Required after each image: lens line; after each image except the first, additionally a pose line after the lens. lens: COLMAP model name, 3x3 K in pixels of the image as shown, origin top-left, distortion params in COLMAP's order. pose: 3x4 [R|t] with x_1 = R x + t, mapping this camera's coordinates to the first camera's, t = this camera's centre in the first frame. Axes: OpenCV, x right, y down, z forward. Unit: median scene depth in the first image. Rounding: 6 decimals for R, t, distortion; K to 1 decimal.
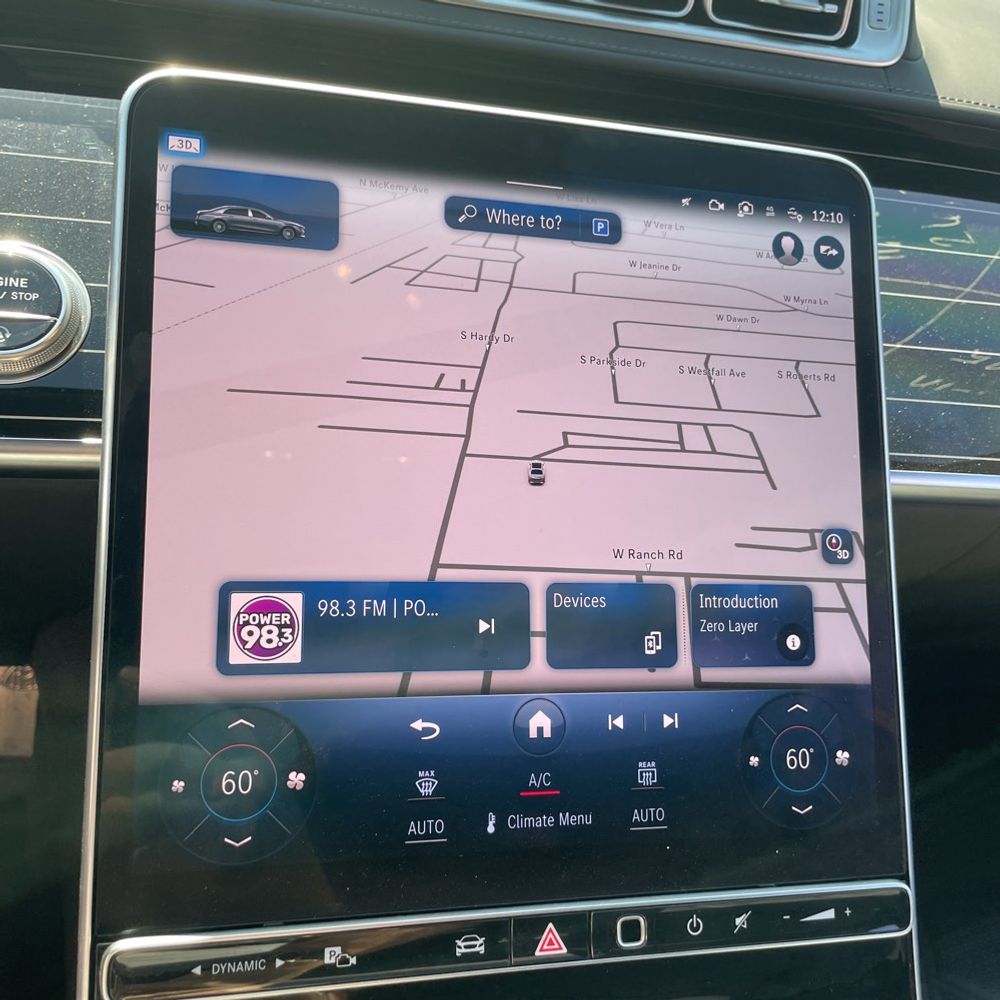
lens RADIAL K [[1014.2, 0, 472.6], [0, 1014.2, 454.7], [0, 0, 1]] dist [0.105250, -0.136434]
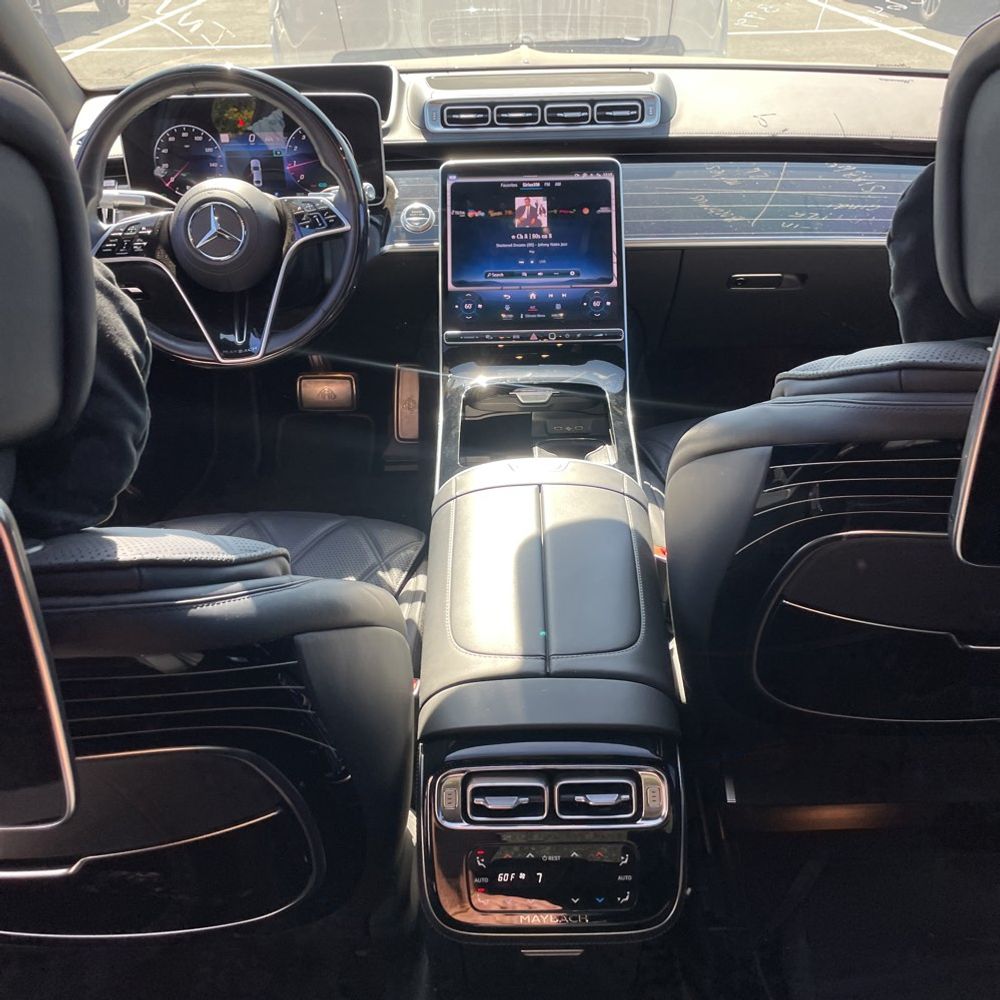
lens RADIAL K [[1015.8, 0, 481.9], [0, 1015.8, 485.1], [0, 0, 1]] dist [0.141040, -0.231130]
pose [[0.956204, -0.048528, -0.288651, 1.124281], [0.046954, 0.998820, -0.012381, 1.156310], [0.288911, -0.001714, 0.957354, -3.422155]]
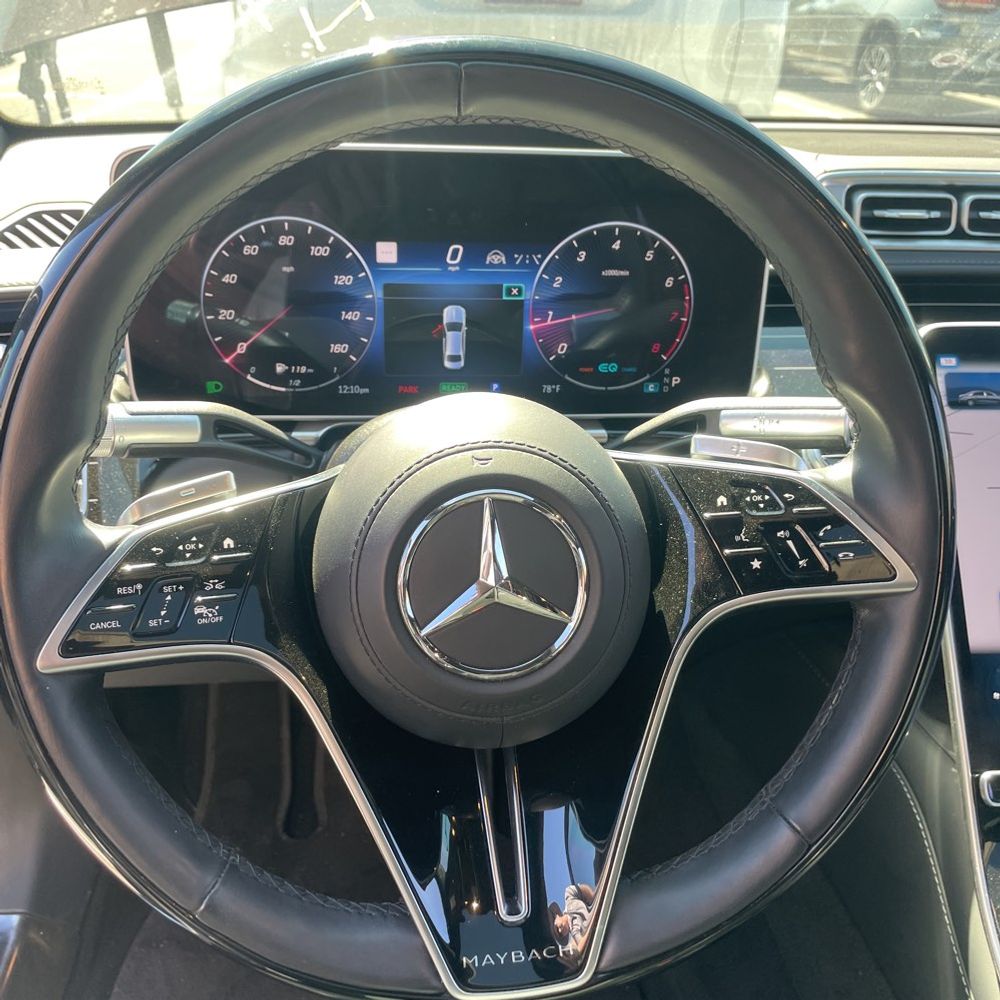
lens RADIAL K [[1015.8, 0, 481.9], [0, 1015.8, 485.1], [0, 0, 1]] dist [0.141040, -0.231130]
pose [[0.984714, -0.055677, -0.165043, -0.824918], [0.045494, 0.996857, -0.064856, 0.011688], [0.168135, 0.056356, 0.984152, -1.018935]]
